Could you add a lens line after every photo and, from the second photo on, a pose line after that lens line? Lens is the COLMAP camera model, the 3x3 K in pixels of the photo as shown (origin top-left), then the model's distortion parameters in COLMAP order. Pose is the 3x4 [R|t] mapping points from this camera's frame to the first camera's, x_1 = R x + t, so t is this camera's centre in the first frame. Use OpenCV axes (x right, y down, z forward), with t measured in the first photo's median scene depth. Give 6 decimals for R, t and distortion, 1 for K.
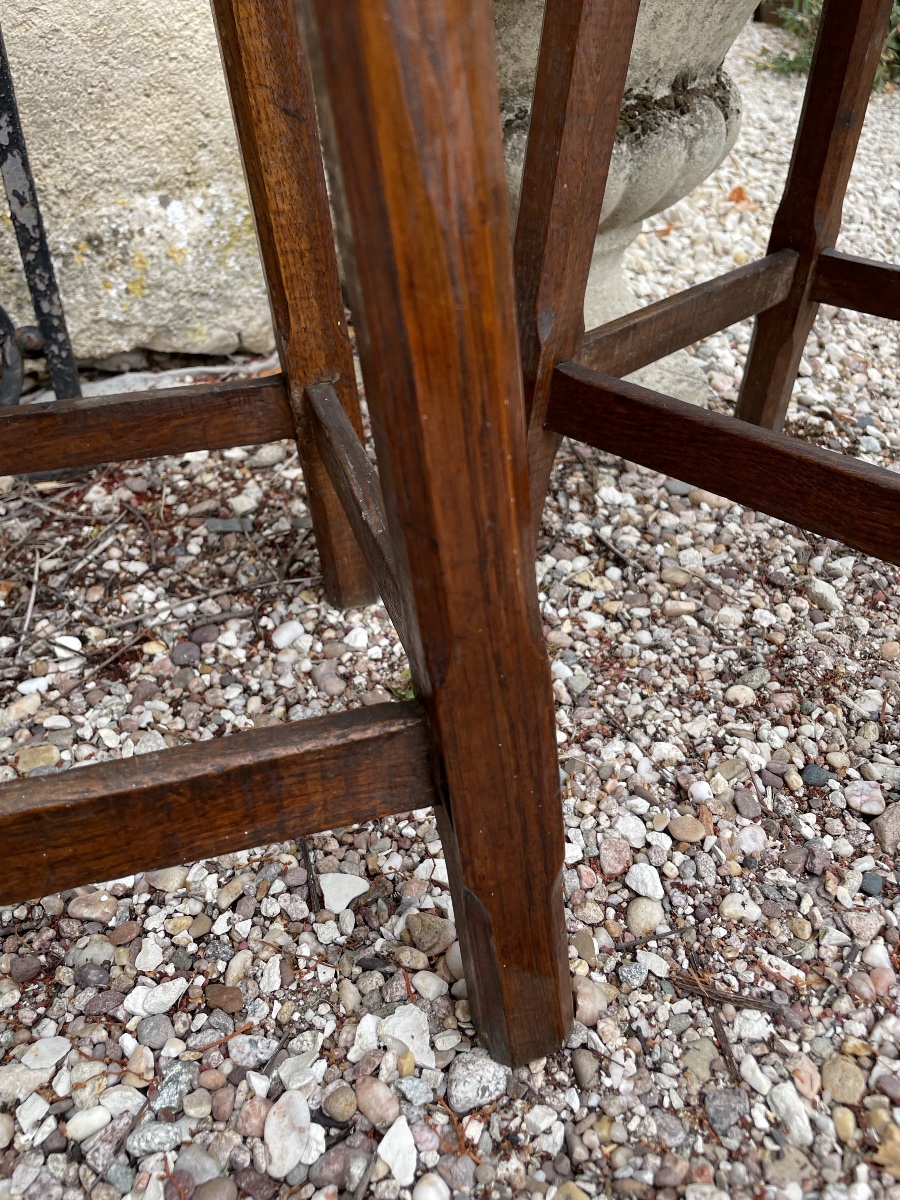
lens RADIAL K [[913.7, 0, 451.4], [0, 913.7, 610.1], [0, 0, 1]] dist [0.079618, -0.114145]
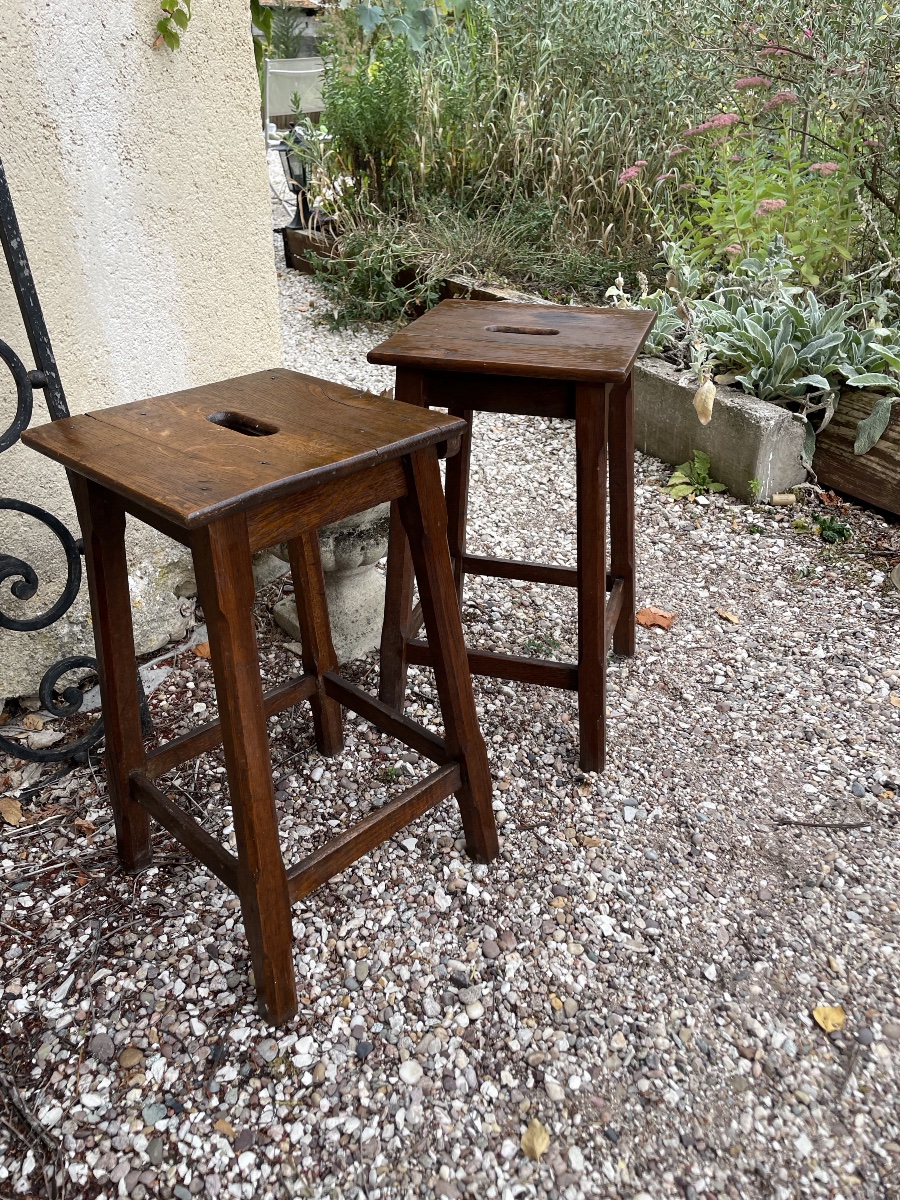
lens RADIAL K [[902.8, 0, 453.2], [0, 902.8, 587.7], [0, 0, 1]] dist [0.094929, -0.130088]
pose [[0.879960, -0.233149, 0.413899, -0.828241], [0.285378, 0.955984, -0.068215, -0.195786], [-0.379776, 0.178145, 0.907763, -1.499386]]
